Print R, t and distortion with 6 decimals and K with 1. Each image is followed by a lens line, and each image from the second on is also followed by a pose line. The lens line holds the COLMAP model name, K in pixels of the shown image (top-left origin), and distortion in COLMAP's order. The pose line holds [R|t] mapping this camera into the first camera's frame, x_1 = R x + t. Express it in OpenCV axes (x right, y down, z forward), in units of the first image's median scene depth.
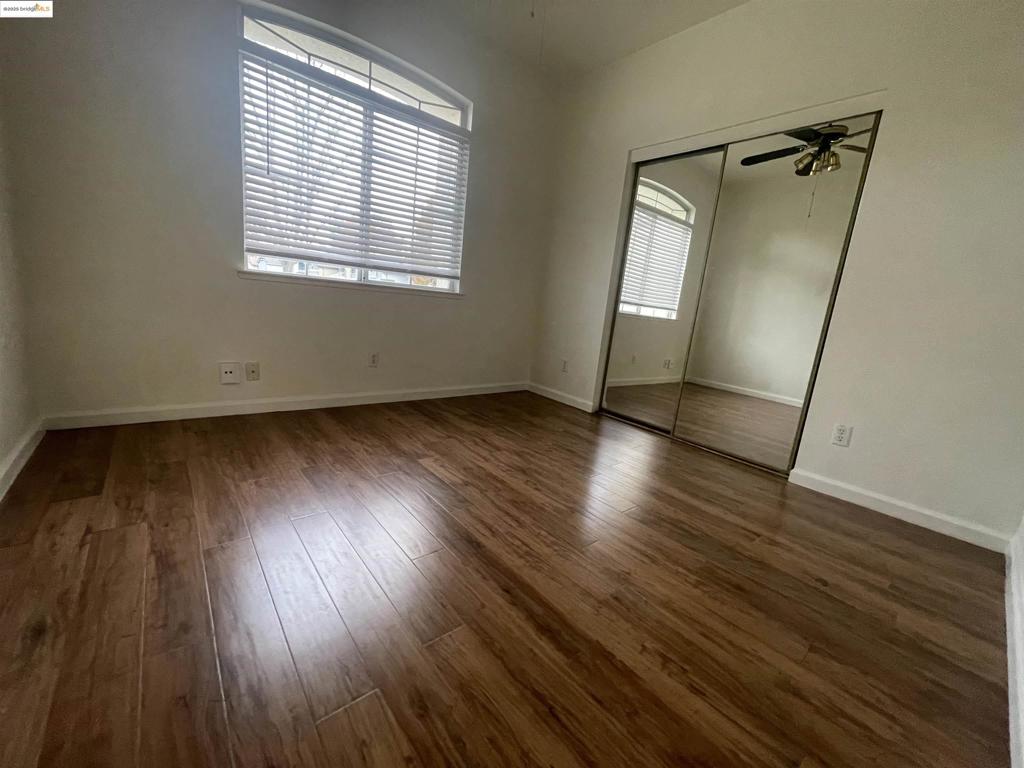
lens RADIAL K [[412.7, 0, 512.7], [0, 412.7, 383.7], [0, 0, 1]] dist [0.000959, 0.000089]
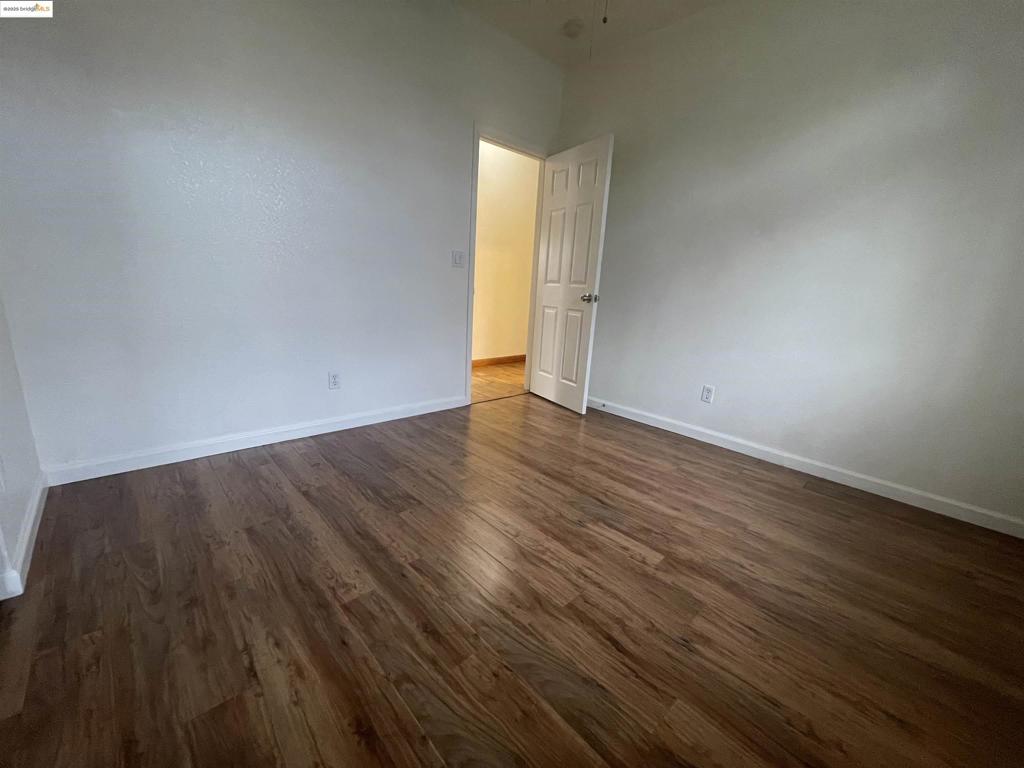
lens RADIAL K [[412.7, 0, 511.6], [0, 412.7, 383.7], [0, 0, 1]] dist [0.000959, 0.000089]
pose [[-0.985453, -0.137330, -0.100110, 0.166748], [-0.166929, 0.892690, 0.418616, -0.375066], [0.031879, 0.429238, -0.902629, 1.578570]]
